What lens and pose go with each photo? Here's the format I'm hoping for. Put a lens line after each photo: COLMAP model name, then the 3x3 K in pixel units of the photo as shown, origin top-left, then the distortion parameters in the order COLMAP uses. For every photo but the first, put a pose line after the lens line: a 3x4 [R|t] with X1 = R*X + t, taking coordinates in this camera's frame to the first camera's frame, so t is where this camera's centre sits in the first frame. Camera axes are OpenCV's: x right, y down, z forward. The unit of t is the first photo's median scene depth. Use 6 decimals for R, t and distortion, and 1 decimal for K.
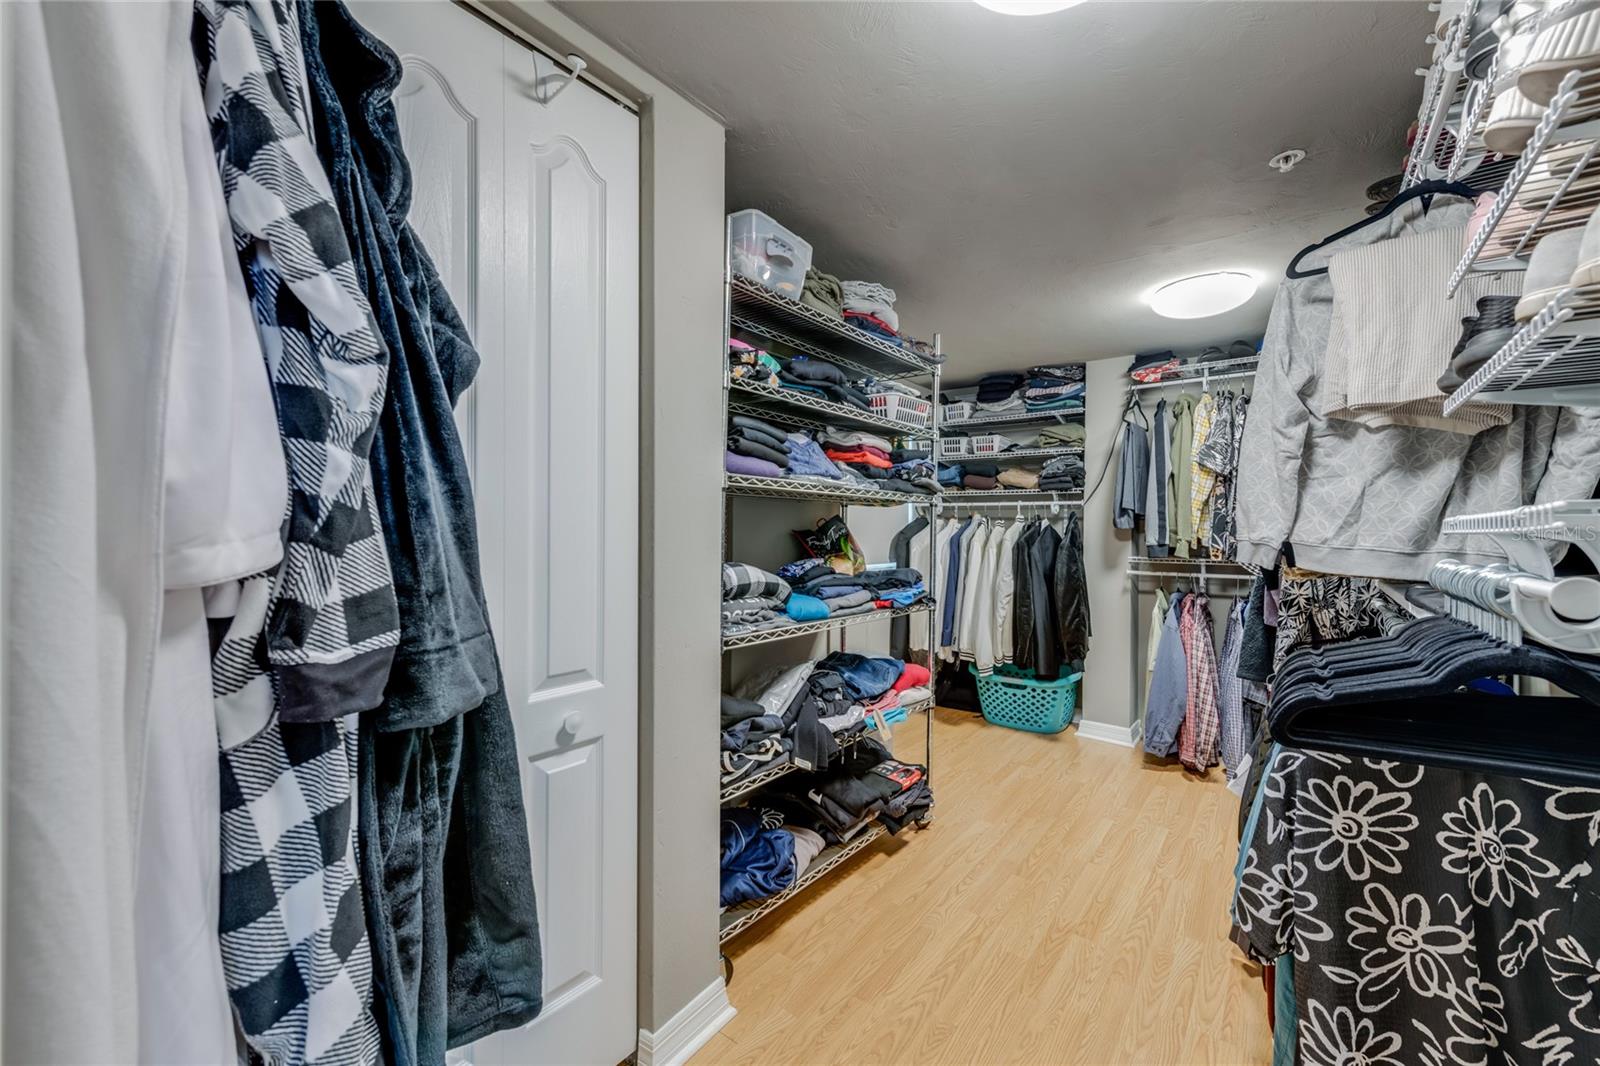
lens RADIAL K [[652.1, 0, 801.3], [0, 652.1, 529.2], [0, 0, 1]] dist [0.001571, -0.000123]
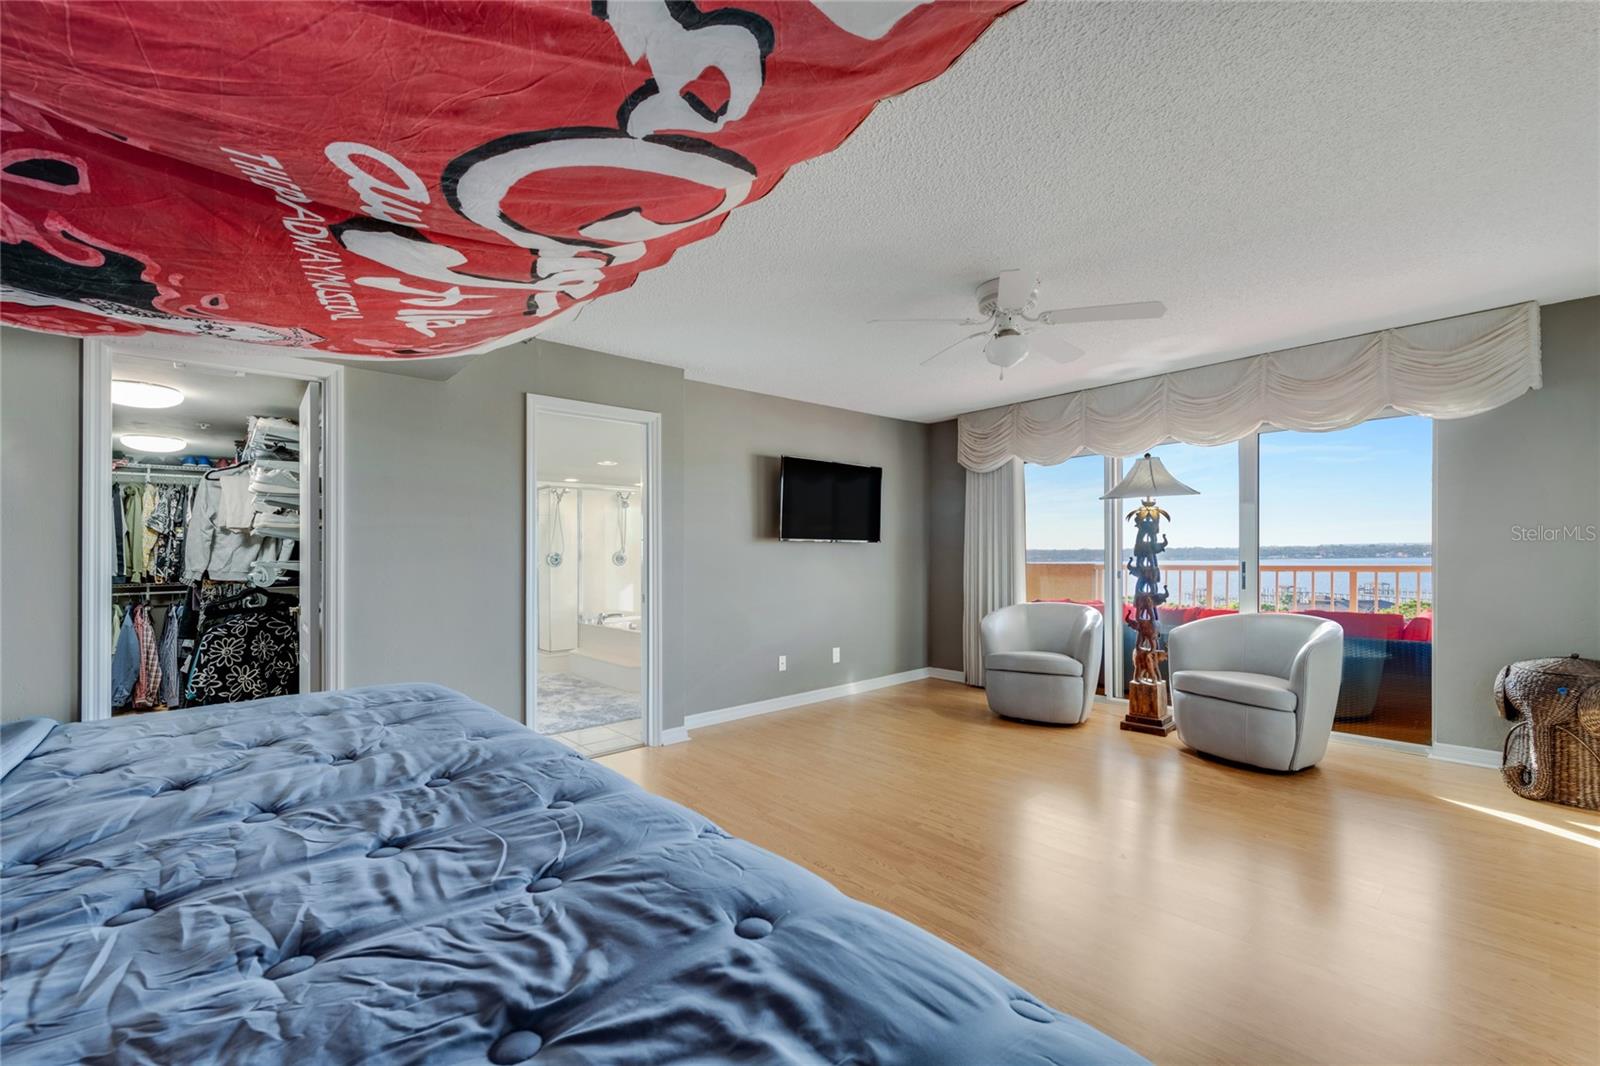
lens RADIAL K [[662.6, 0, 797.9], [0, 662.6, 552.2], [0, 0, 1]] dist [0.000839, -0.000651]
pose [[0.189898, 0.000886, 0.981803, -1.542020], [0.011993, 0.999923, -0.003222, -0.017600], [-0.981731, 0.012386, 0.189873, -2.003987]]
